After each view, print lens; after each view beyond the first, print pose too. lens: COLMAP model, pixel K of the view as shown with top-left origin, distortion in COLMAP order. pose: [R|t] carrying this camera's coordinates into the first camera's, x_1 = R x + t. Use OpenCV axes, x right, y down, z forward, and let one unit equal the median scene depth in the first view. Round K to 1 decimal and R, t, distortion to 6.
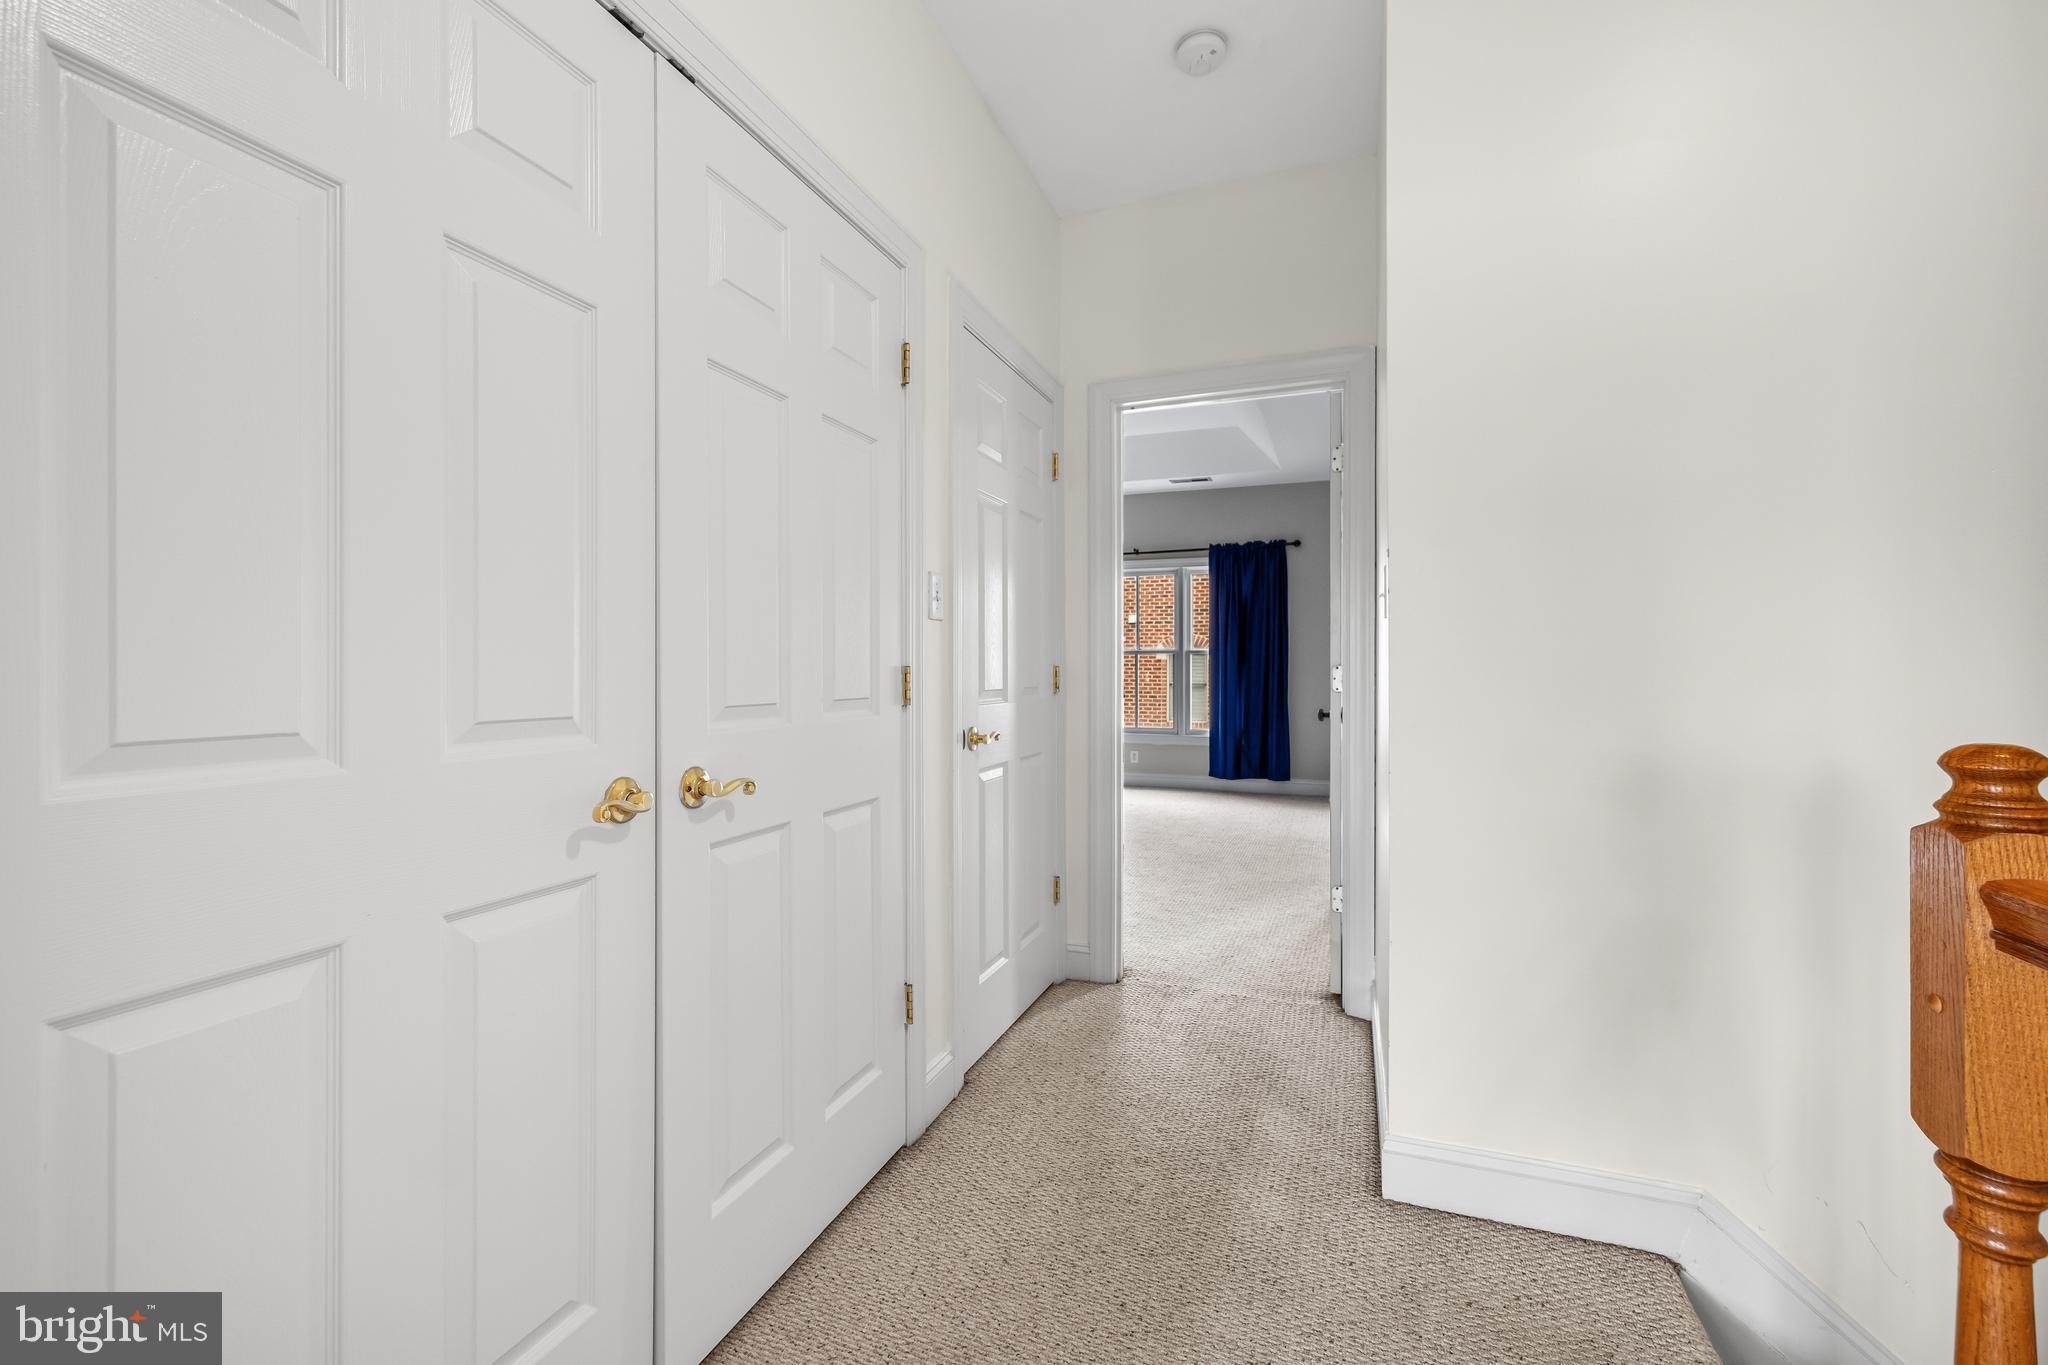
lens RADIAL K [[866.0, 0, 1017.0], [0, 866.0, 663.7], [0, 0, 1]] dist [0.002839, 0.000131]
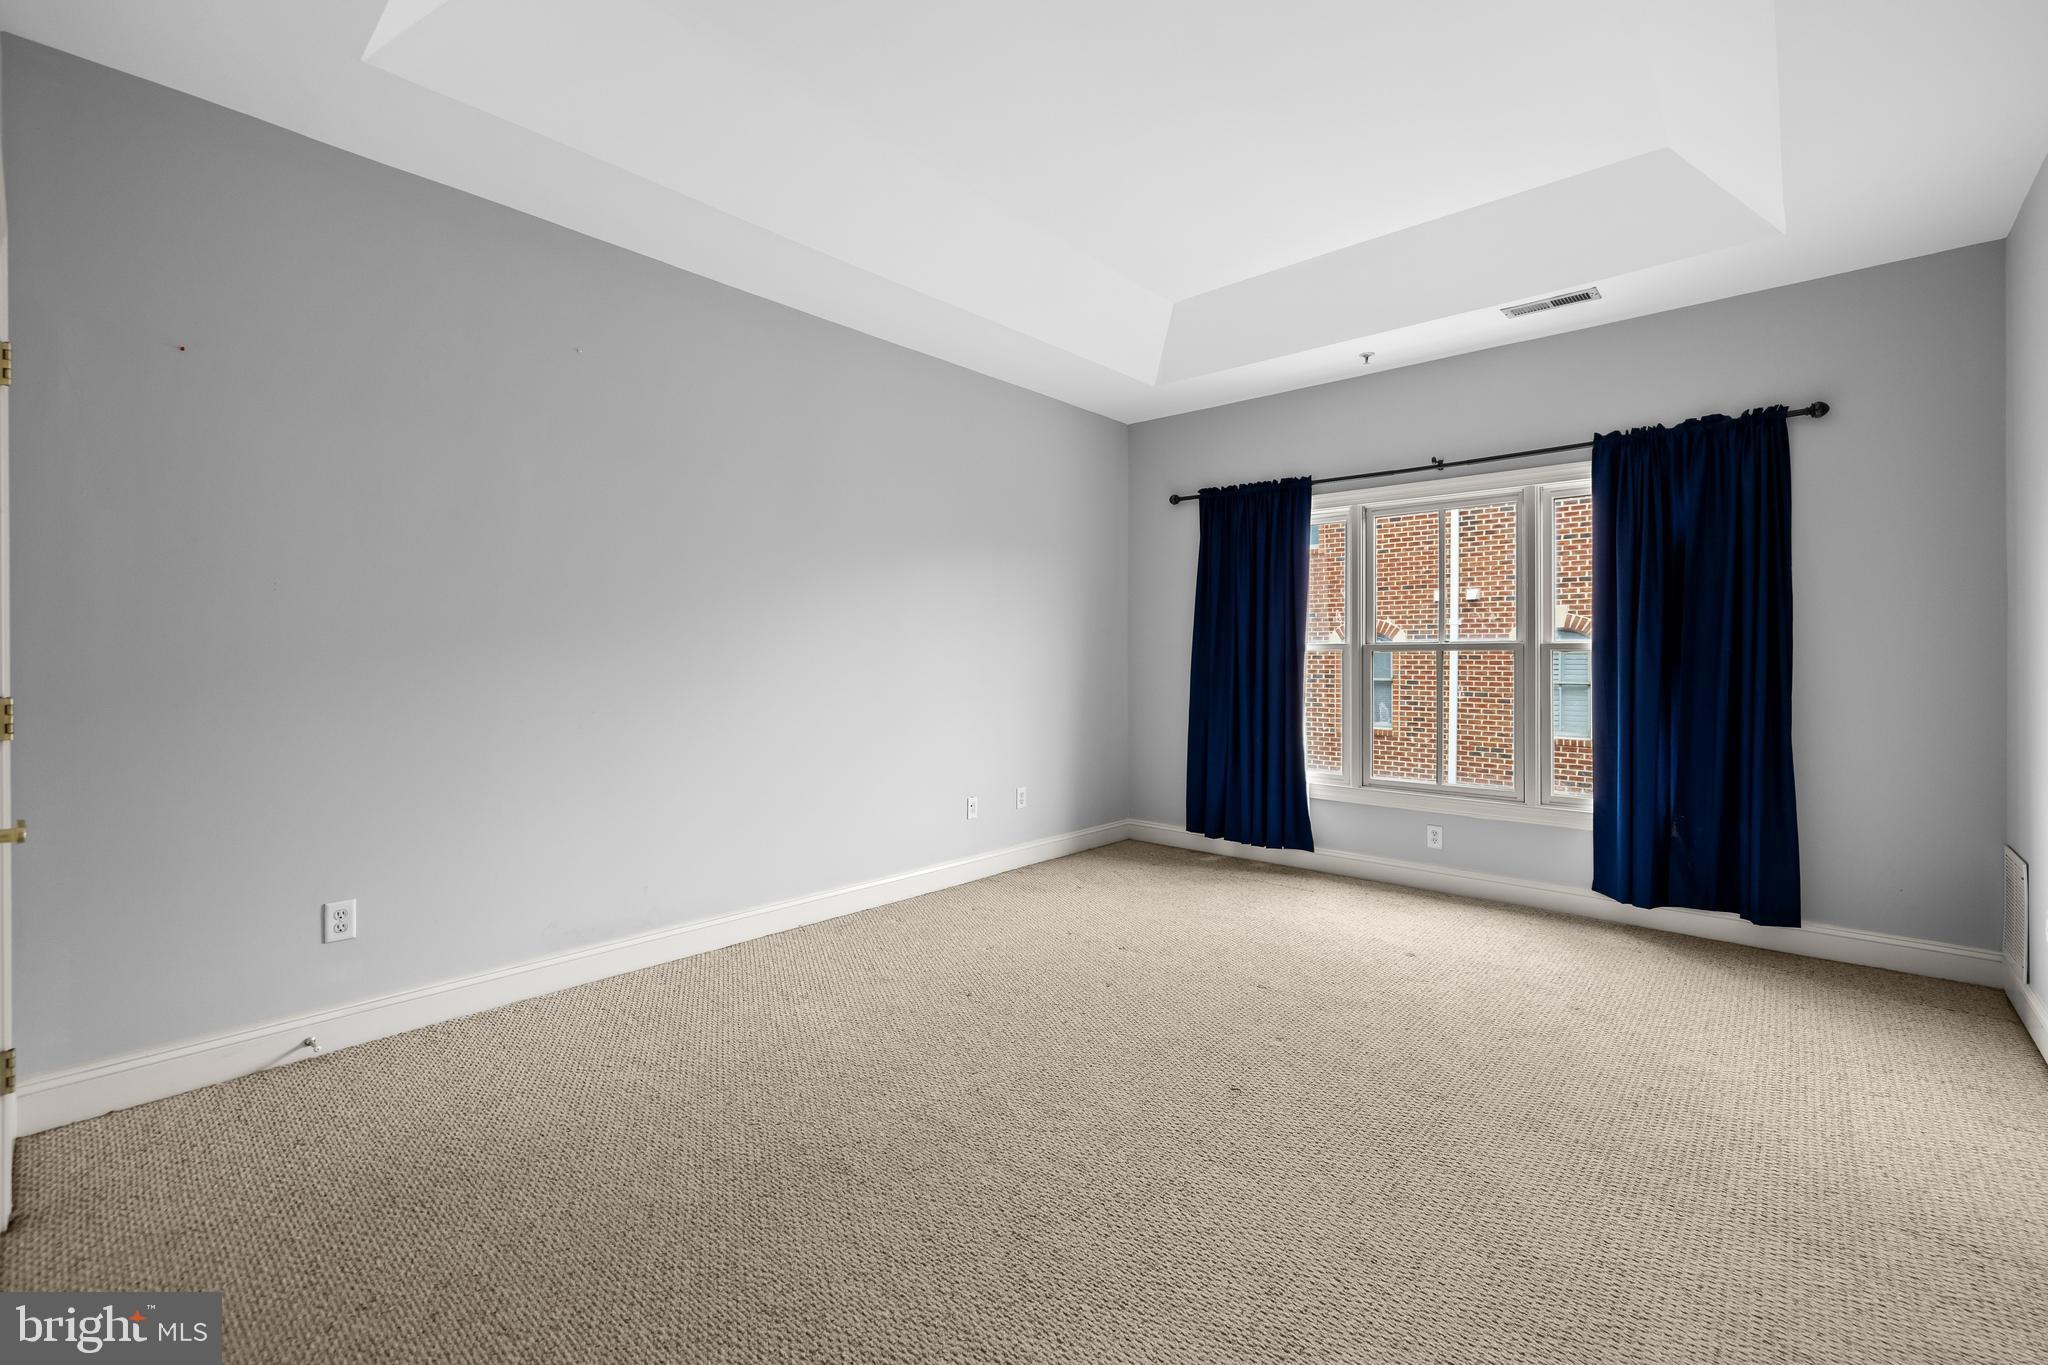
lens RADIAL K [[866.0, 0, 1017.0], [0, 866.0, 663.7], [0, 0, 1]] dist [0.002839, 0.000131]
pose [[0.933965, -0.004591, -0.357335, 0.088155], [0.009980, 0.999863, 0.013238, -0.014275], [0.357225, -0.015930, 0.933883, 0.405420]]
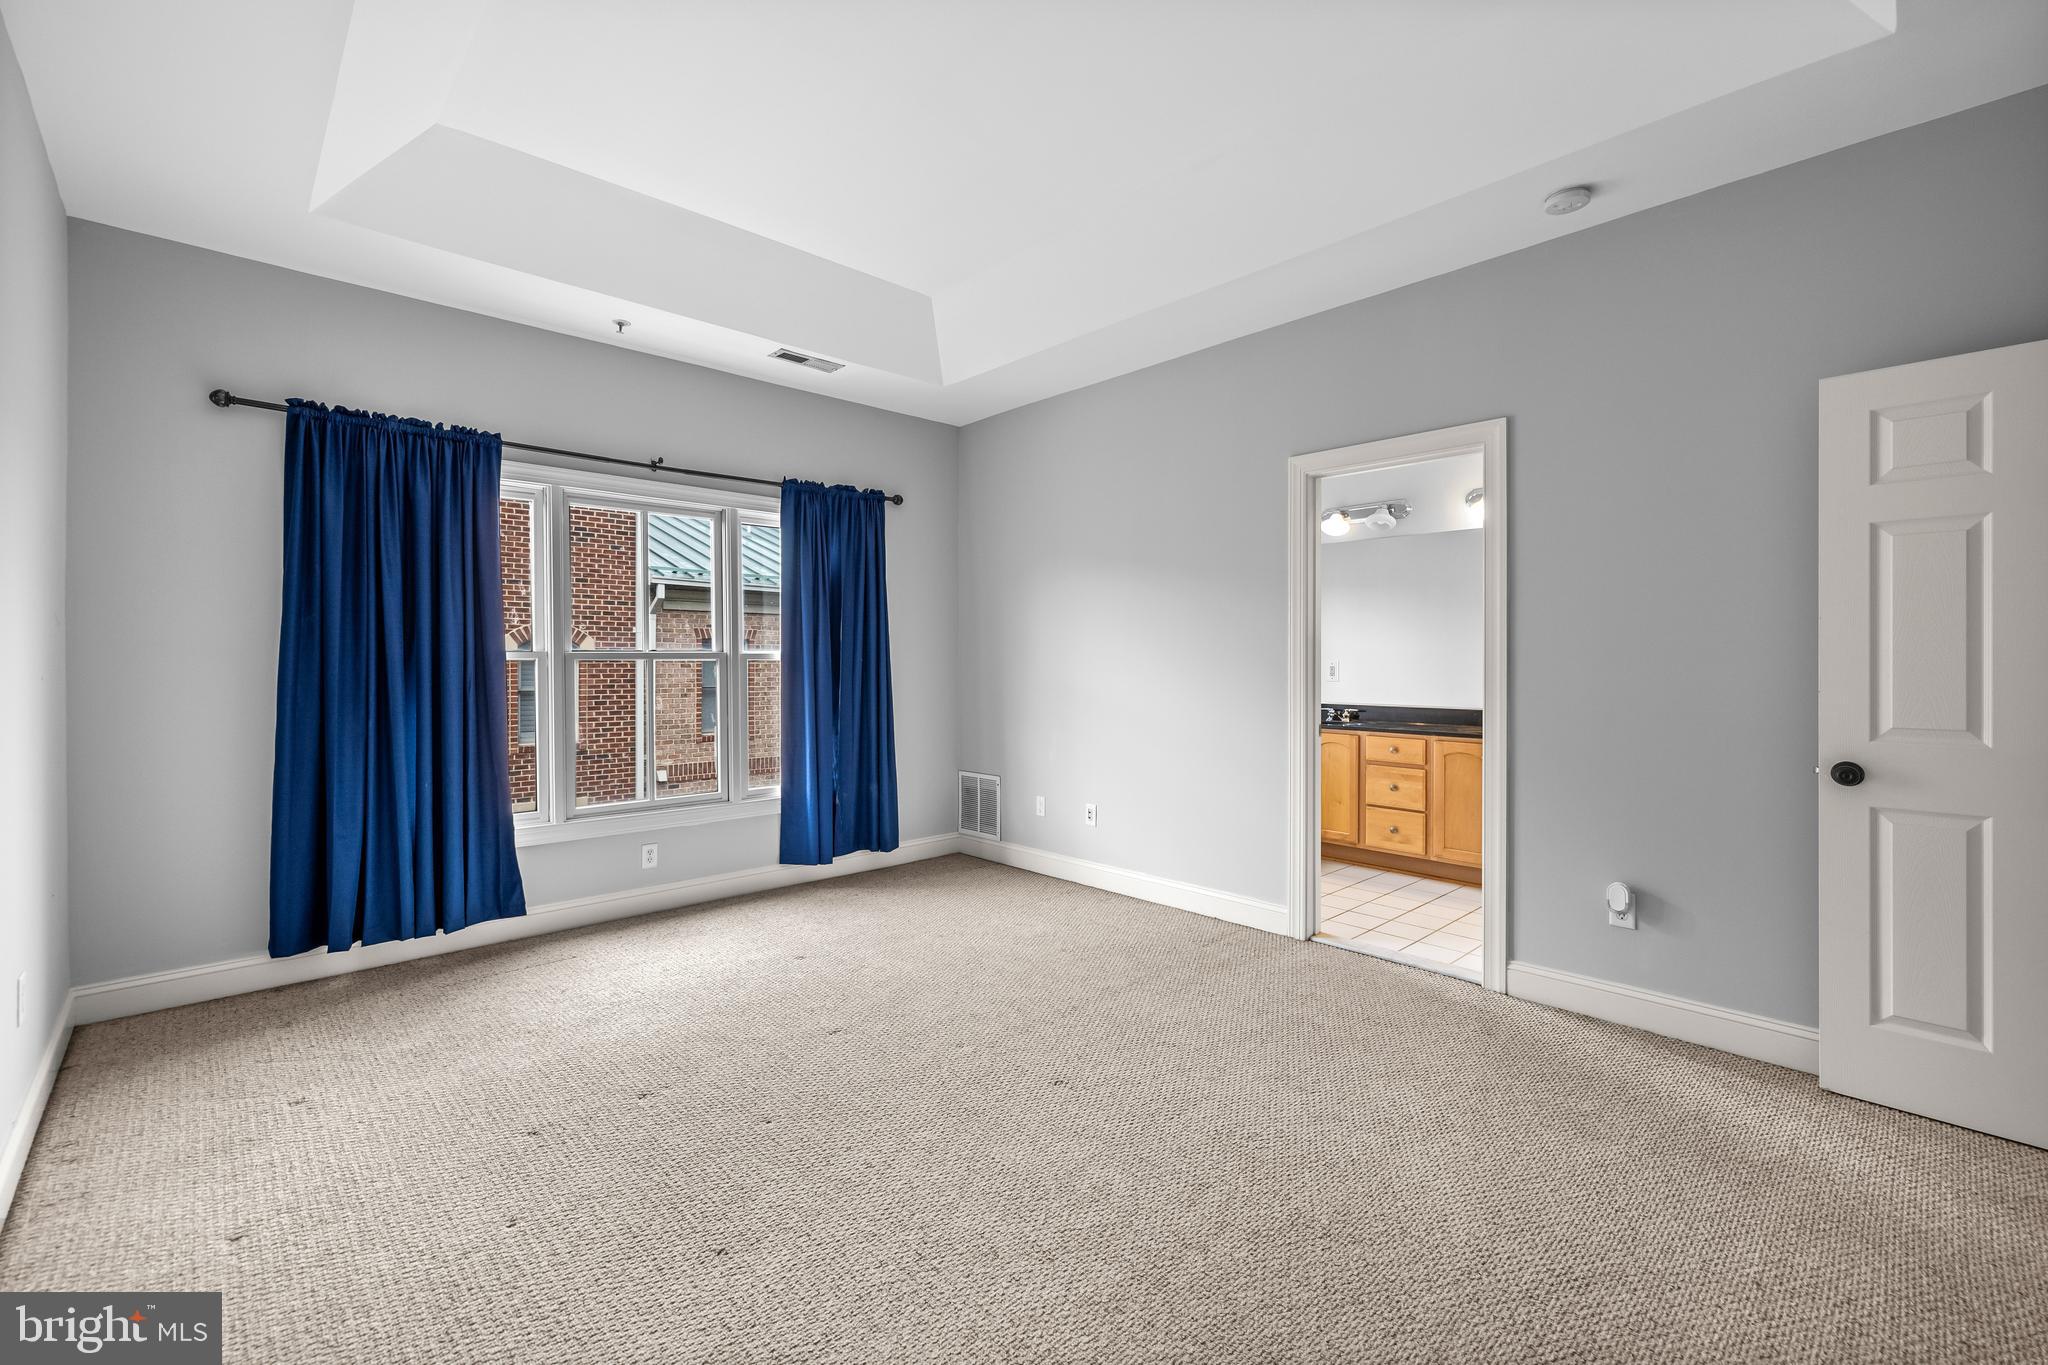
lens RADIAL K [[866.0, 0, 1017.0], [0, 866.0, 663.7], [0, 0, 1]] dist [0.002839, 0.000131]
pose [[0.439601, -0.012734, 0.898103, -0.247687], [-0.000857, 0.999893, 0.014597, -0.018236], [-0.898193, -0.007186, 0.439543, 0.594240]]
